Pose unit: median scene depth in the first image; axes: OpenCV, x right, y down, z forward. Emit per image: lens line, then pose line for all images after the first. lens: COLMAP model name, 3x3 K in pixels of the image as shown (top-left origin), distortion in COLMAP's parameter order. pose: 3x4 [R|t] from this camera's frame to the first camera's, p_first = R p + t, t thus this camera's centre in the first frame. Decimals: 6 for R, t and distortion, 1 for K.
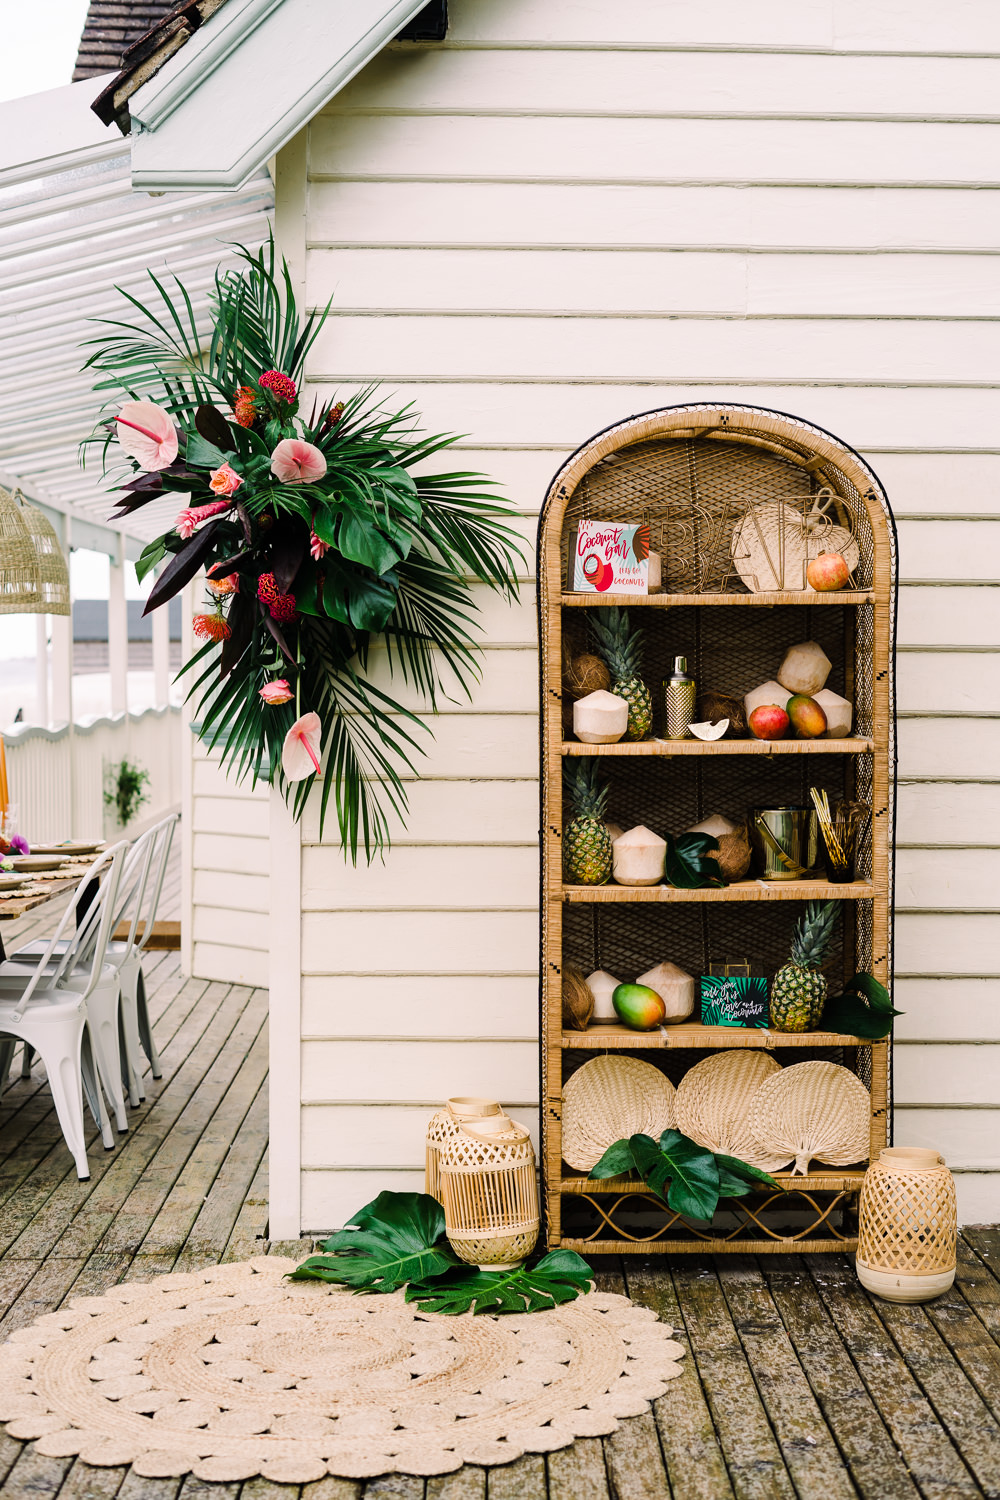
lens RADIAL K [[2223.0, 0, 501.7], [0, 2223.0, 746.2], [0, 0, 1]] dist [-0.016361, -0.036949]
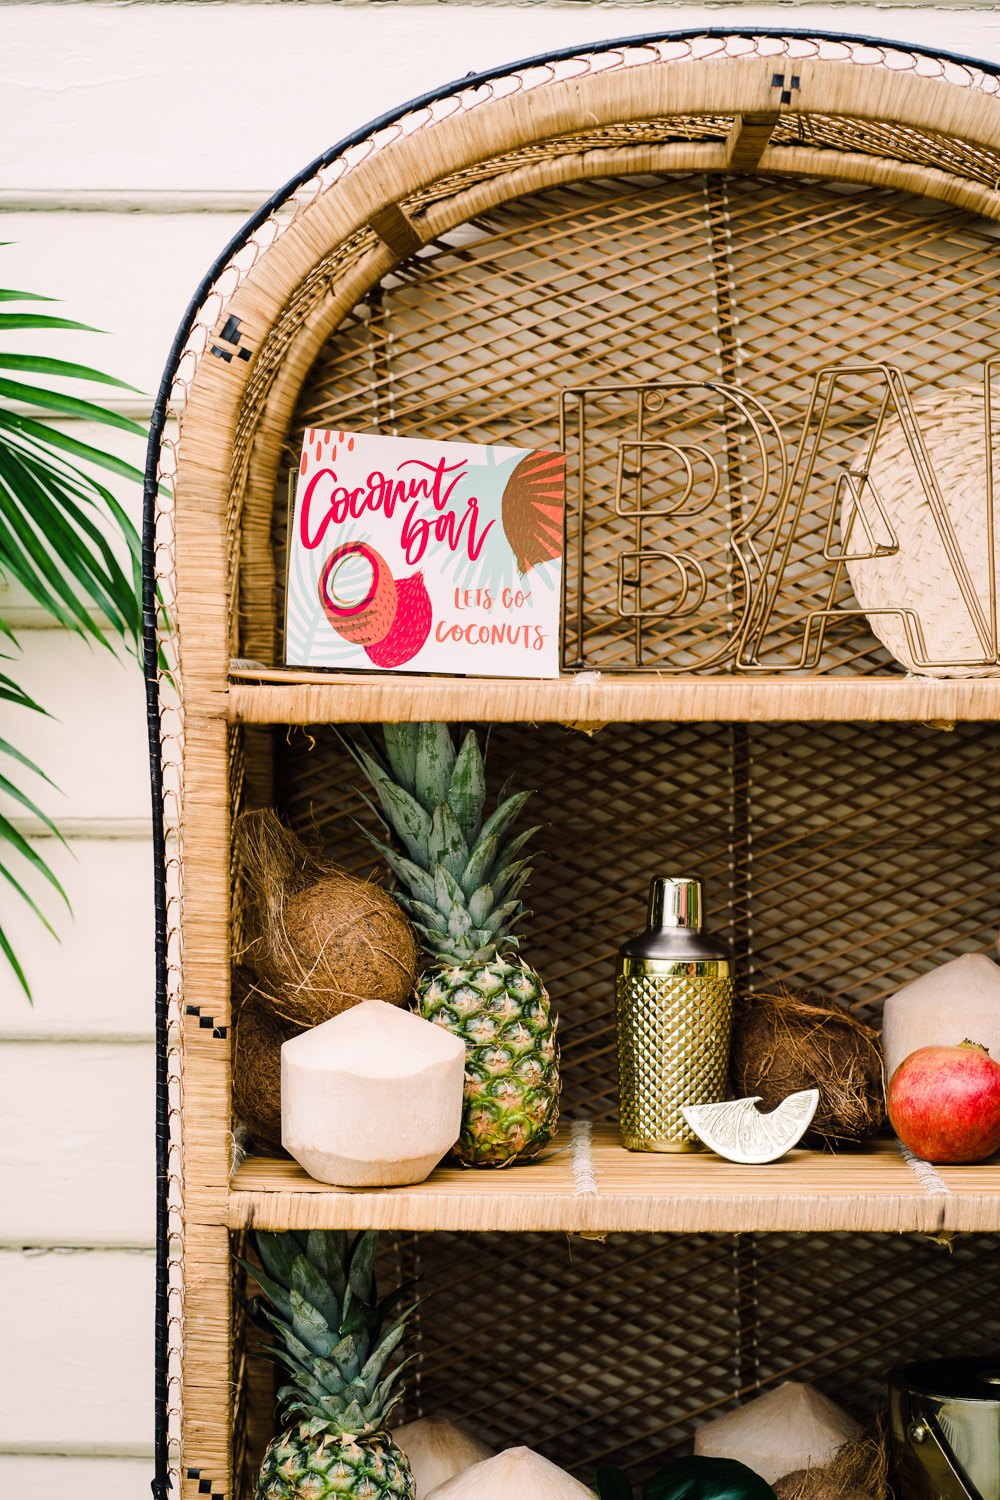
lens RADIAL K [[3682.6, 0, 500.0], [0, 3682.6, 702.0], [0, 0, 1]] dist [0.058775, 0.514881]
pose [[0.998148, 0.005871, -0.060554, 0.089344], [-0.007882, 0.999423, -0.033024, -0.048082], [0.060326, 0.033440, 0.997618, 0.497892]]
